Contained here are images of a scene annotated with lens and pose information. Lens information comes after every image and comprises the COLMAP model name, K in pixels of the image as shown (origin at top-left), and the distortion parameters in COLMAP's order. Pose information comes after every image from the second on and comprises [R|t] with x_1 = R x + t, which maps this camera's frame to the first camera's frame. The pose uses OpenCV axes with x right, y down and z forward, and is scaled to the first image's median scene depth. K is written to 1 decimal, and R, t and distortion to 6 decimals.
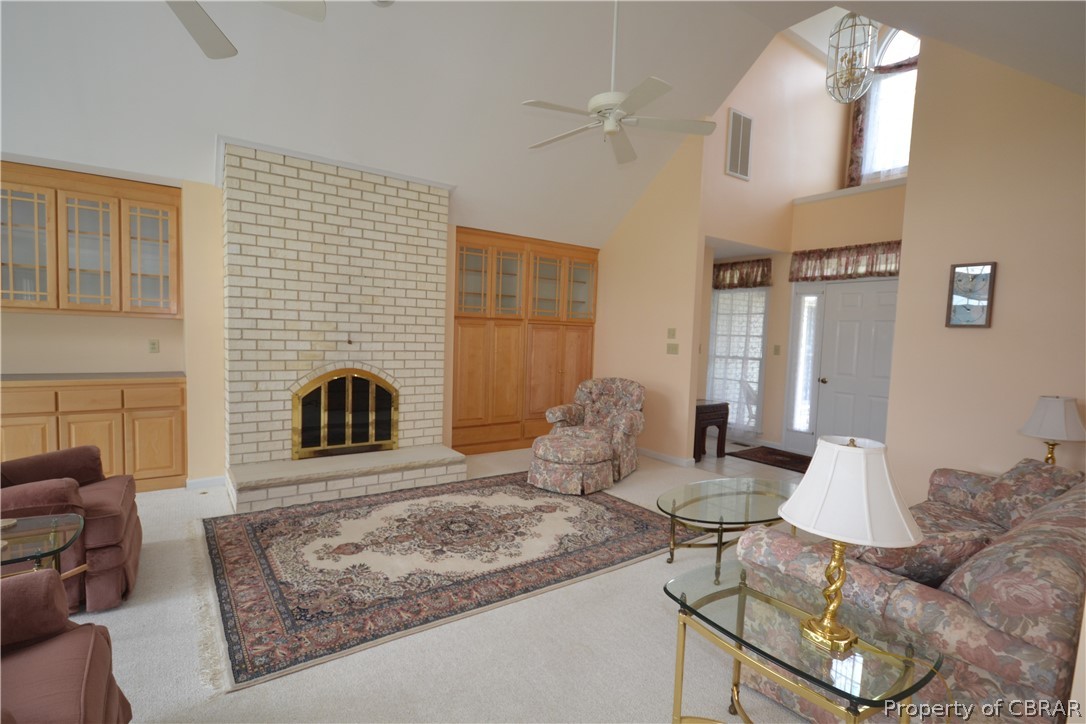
lens RADIAL K [[489.0, 0, 534.2], [0, 489.0, 363.5], [0, 0, 1]] dist [-0.030143, -0.002337]
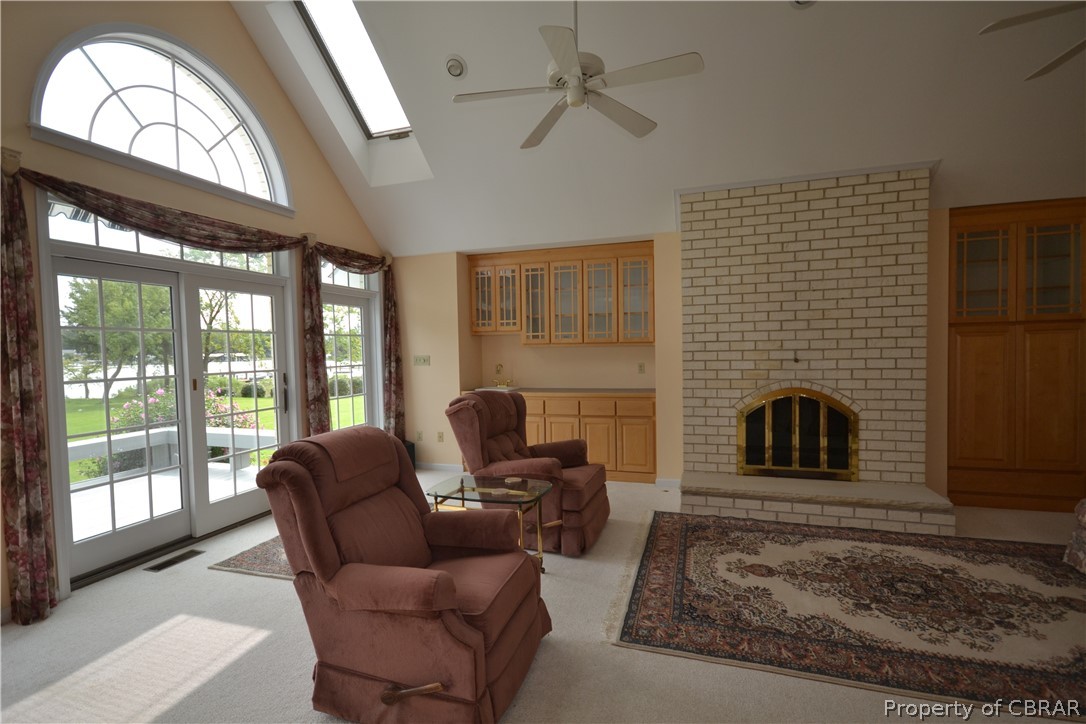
lens RADIAL K [[489.0, 0, 533.5], [0, 489.0, 362.4], [0, 0, 1]] dist [-0.030143, -0.002337]
pose [[0.574632, -0.026747, -0.817975, 0.115115], [-0.010063, 0.999159, -0.039741, 0.003221], [0.818350, 0.031068, 0.573880, 0.032899]]
